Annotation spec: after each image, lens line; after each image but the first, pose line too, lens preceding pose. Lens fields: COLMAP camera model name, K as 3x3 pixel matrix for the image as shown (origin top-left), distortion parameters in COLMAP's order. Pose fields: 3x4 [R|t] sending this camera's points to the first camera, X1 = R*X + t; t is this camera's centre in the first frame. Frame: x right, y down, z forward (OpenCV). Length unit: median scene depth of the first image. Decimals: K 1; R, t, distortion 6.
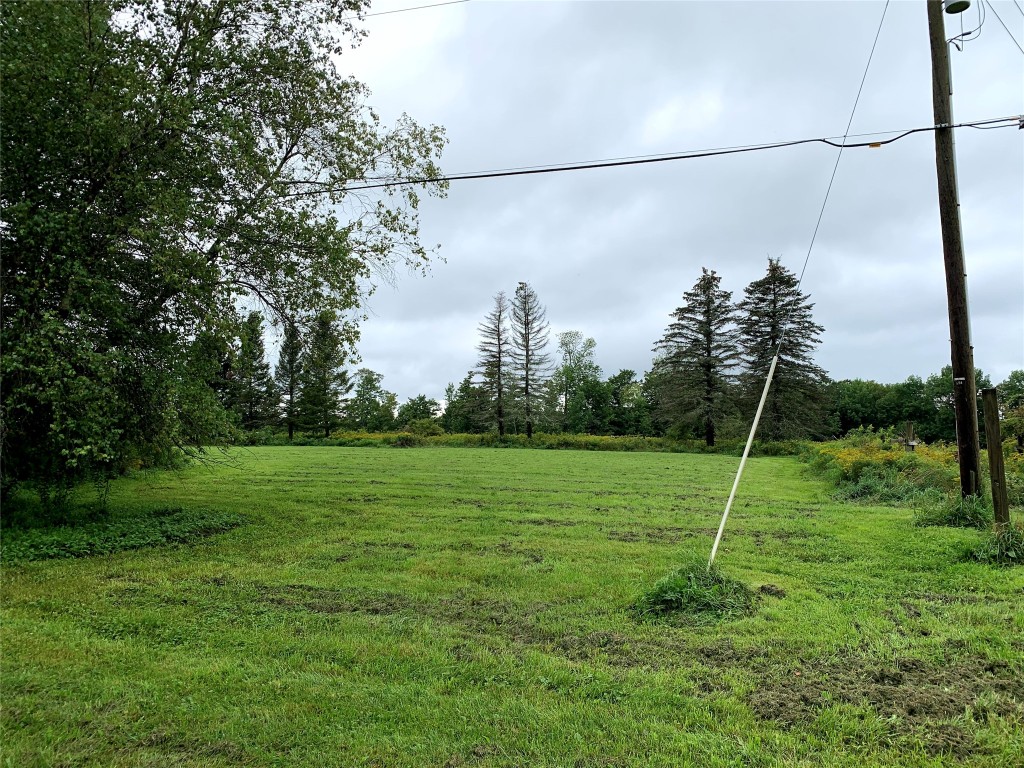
lens RADIAL K [[773.7, 0, 511.9], [0, 773.7, 398.0], [0, 0, 1]] dist [0.003431, -0.011659]
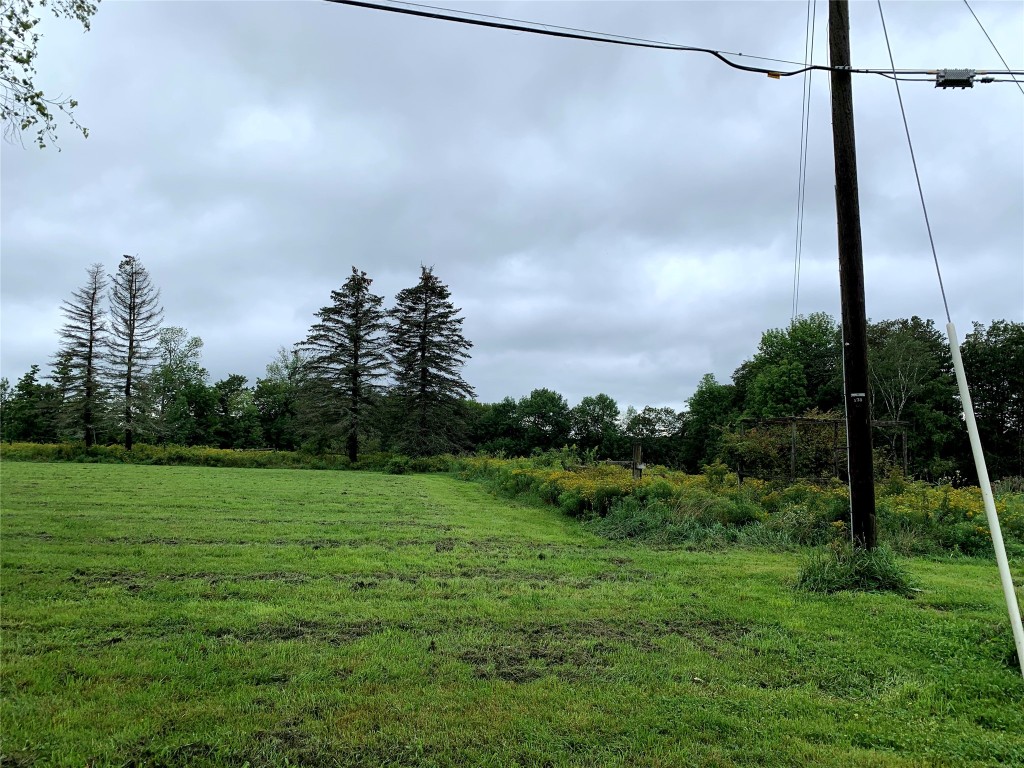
lens RADIAL K [[772.2, 0, 513.4], [0, 772.2, 391.5], [0, 0, 1]] dist [0.087802, -0.121243]
pose [[0.875796, 0.051884, 0.479884, -0.020917], [-0.040532, 0.998600, -0.033993, 0.002594], [-0.480976, 0.010320, 0.876673, 0.103695]]
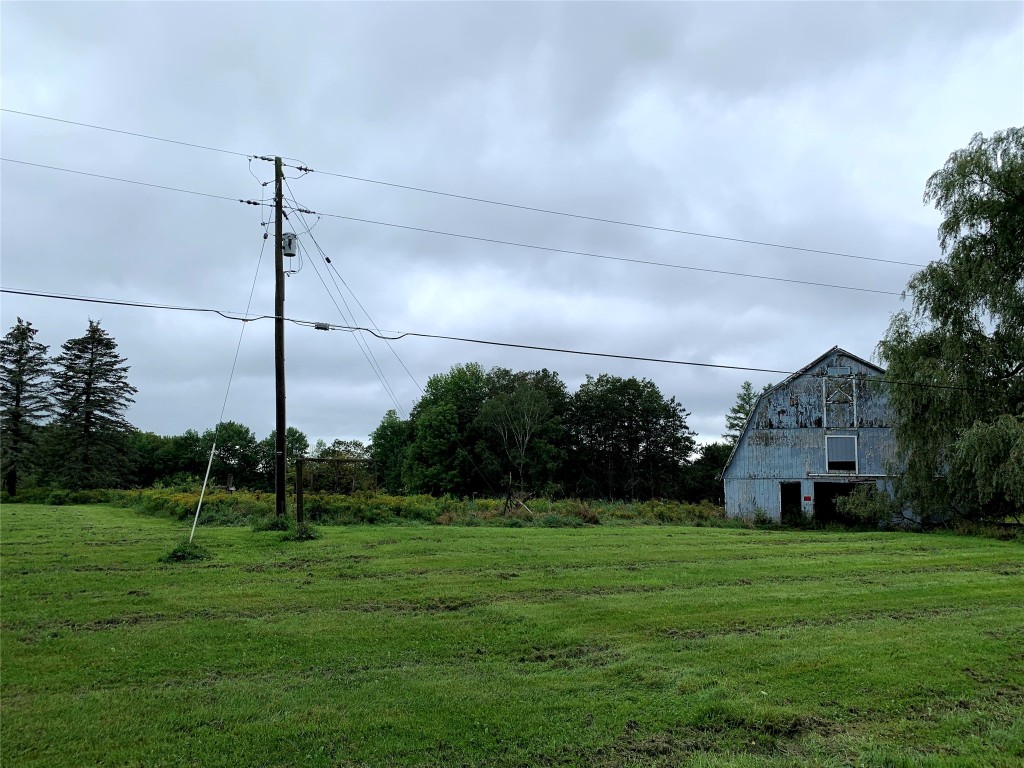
lens RADIAL K [[772.2, 0, 513.4], [0, 772.2, 391.5], [0, 0, 1]] dist [0.087802, -0.121243]
pose [[0.637458, 0.090953, 0.765098, -0.115147], [-0.035520, 0.995421, -0.088739, -0.005184], [-0.769666, 0.029391, 0.637770, -0.144092]]
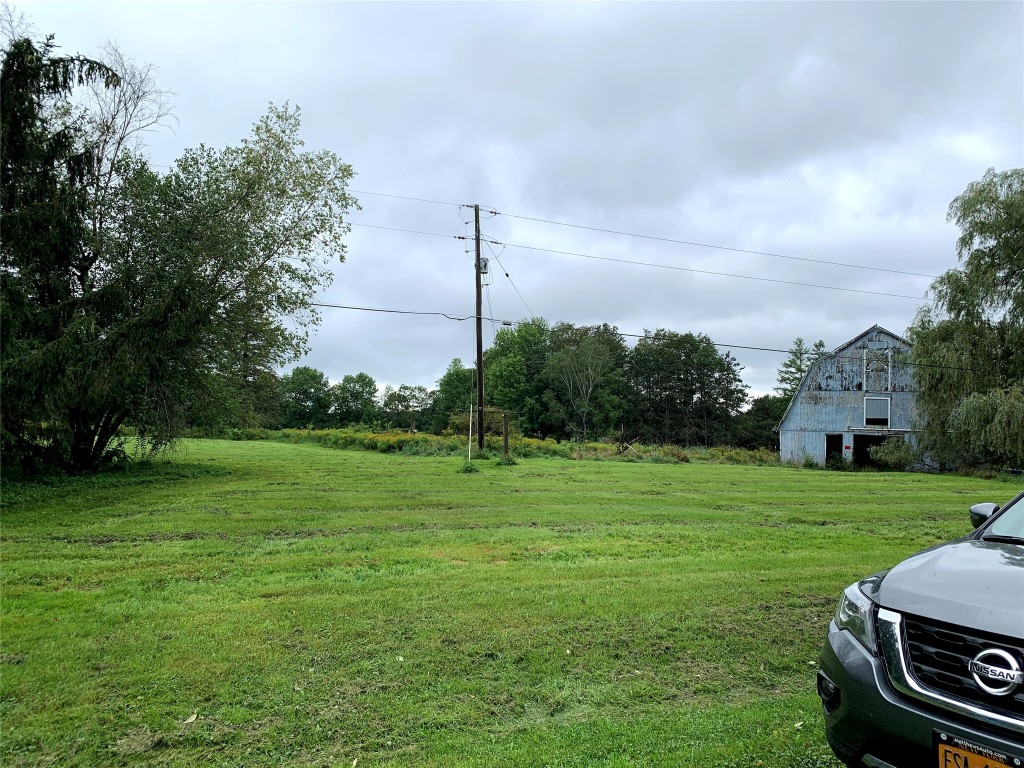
lens RADIAL K [[767.5, 0, 512.0], [0, 767.5, 384.0], [0, 0, 1]] dist [0.069928, -0.104267]
pose [[0.681952, 0.054787, 0.729342, -0.302086], [-0.052861, 0.998275, -0.025562, -0.010131], [-0.729484, -0.021122, 0.683672, -0.218089]]
